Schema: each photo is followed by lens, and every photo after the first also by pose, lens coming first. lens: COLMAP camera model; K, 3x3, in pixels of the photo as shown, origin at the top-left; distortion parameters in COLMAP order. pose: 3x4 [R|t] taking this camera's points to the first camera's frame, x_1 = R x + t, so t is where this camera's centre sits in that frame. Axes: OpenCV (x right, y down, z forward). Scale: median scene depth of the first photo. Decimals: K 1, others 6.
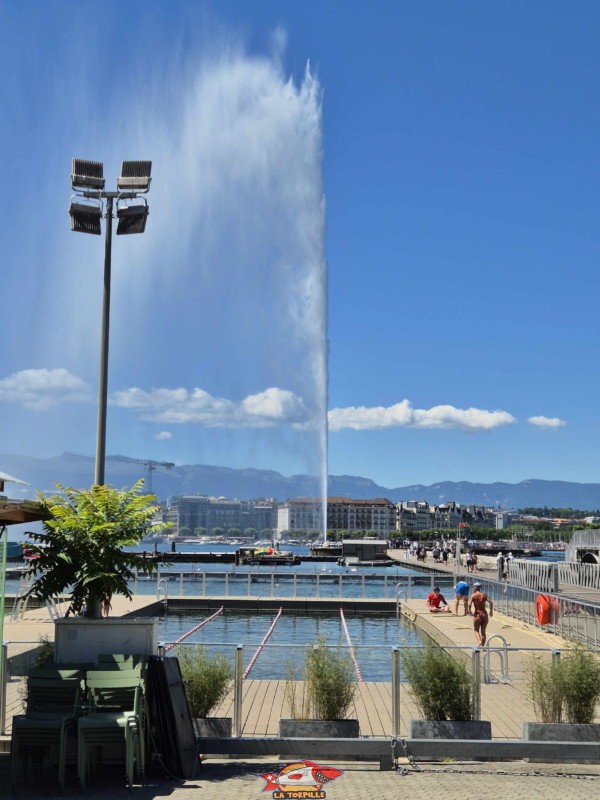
lens RADIAL K [[1291.6, 0, 300.0], [0, 1291.6, 400.0], [0, 0, 1]] dist [0.082975, 0.007902]
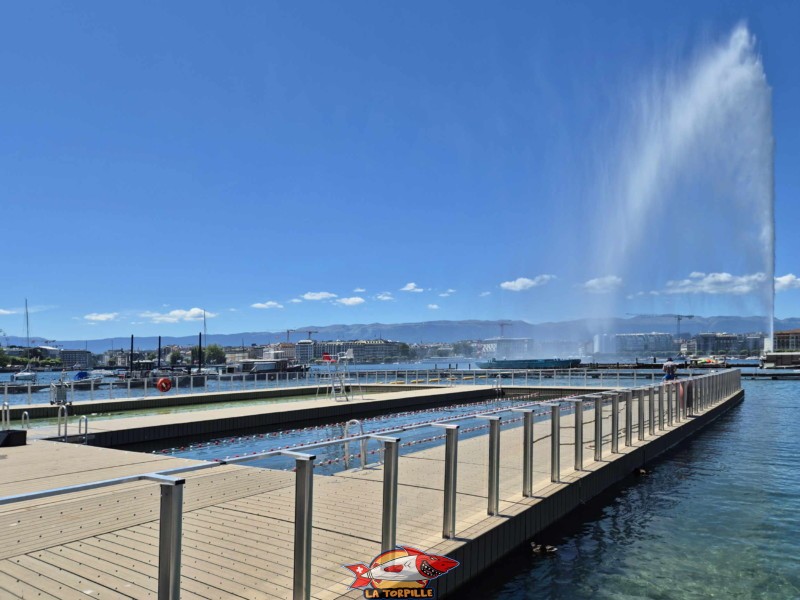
lens RADIAL K [[582.0, 0, 393.6], [0, 582.0, 303.9], [0, 0, 1]] dist [0.082742, -0.081882]
pose [[0.805311, -0.086852, -0.586456, 0.078921], [0.090627, 0.995619, -0.022999, 0.019624], [0.585885, -0.034627, 0.809654, 0.121447]]
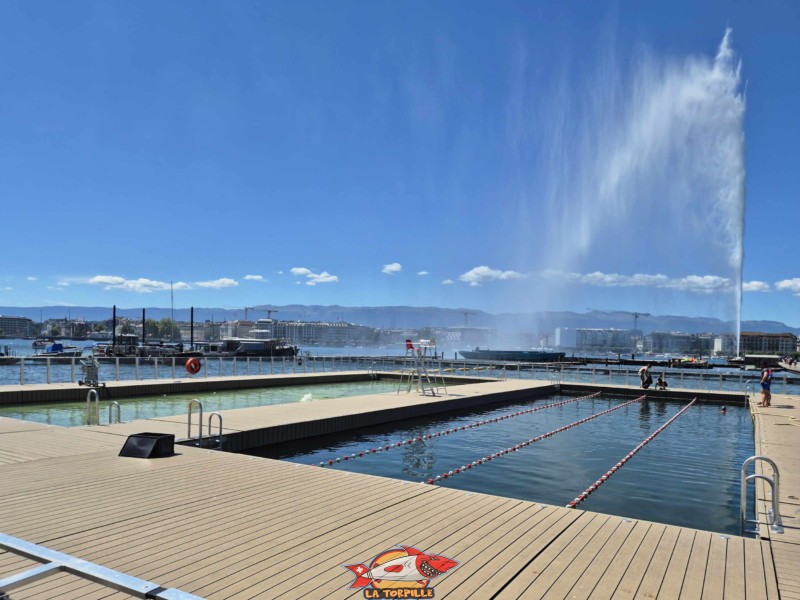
lens RADIAL K [[582.0, 0, 393.6], [0, 582.0, 303.9], [0, 0, 1]] dist [0.082742, -0.081882]
pose [[0.860738, -0.026856, -0.508340, 0.027478], [0.037499, 0.999239, 0.010705, 0.016845], [0.507666, -0.028276, 0.861090, 0.116236]]
